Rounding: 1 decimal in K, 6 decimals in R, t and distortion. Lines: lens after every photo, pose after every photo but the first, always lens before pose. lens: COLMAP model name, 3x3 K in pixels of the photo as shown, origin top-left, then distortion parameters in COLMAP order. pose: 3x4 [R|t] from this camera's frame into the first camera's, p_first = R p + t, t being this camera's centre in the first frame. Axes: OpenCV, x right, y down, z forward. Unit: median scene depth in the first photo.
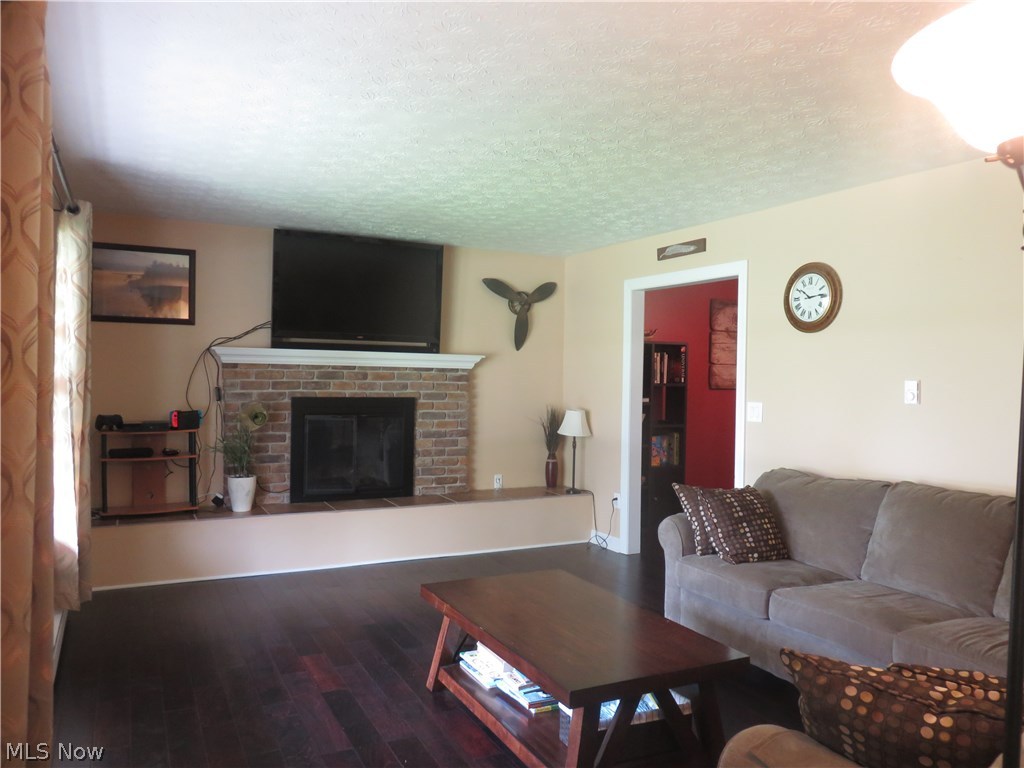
lens RADIAL K [[768.2, 0, 510.0], [0, 768.2, 384.1], [0, 0, 1]] dist [-0.007578, -0.002849]
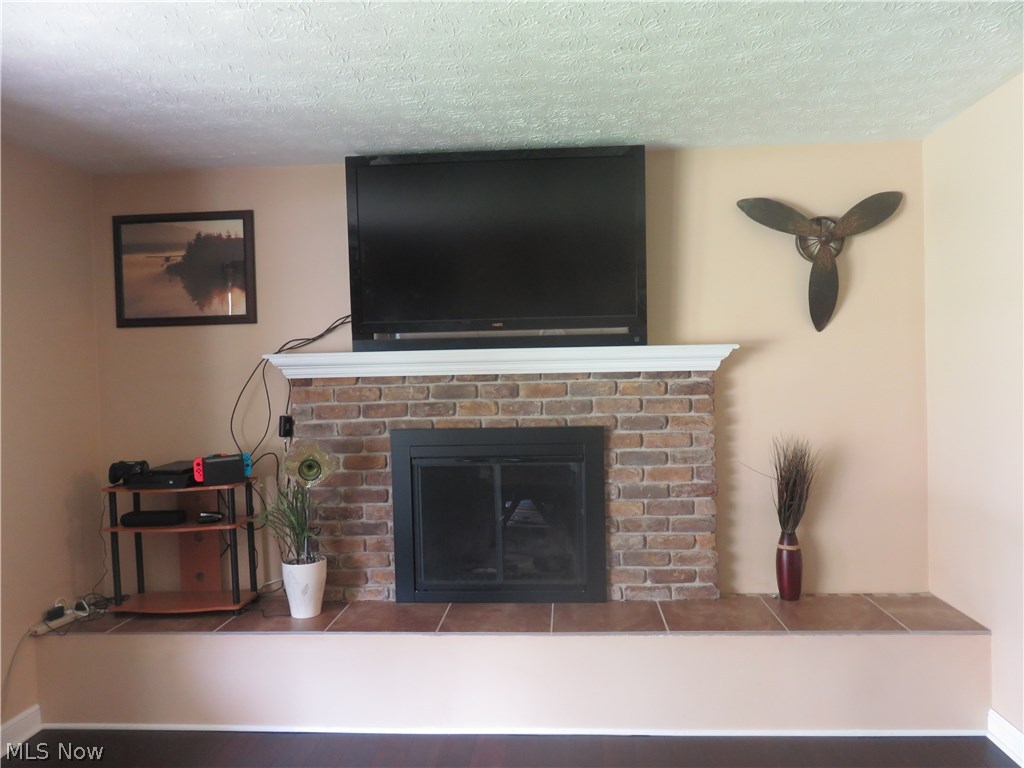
lens RADIAL K [[768.2, 0, 515.4], [0, 768.2, 383.2], [0, 0, 1]] dist [-0.007578, -0.002849]
pose [[0.858197, -0.028962, -0.512503, 0.111688], [0.031744, 0.999491, -0.003326, -0.014485], [0.512338, -0.013415, 0.858679, 0.505336]]
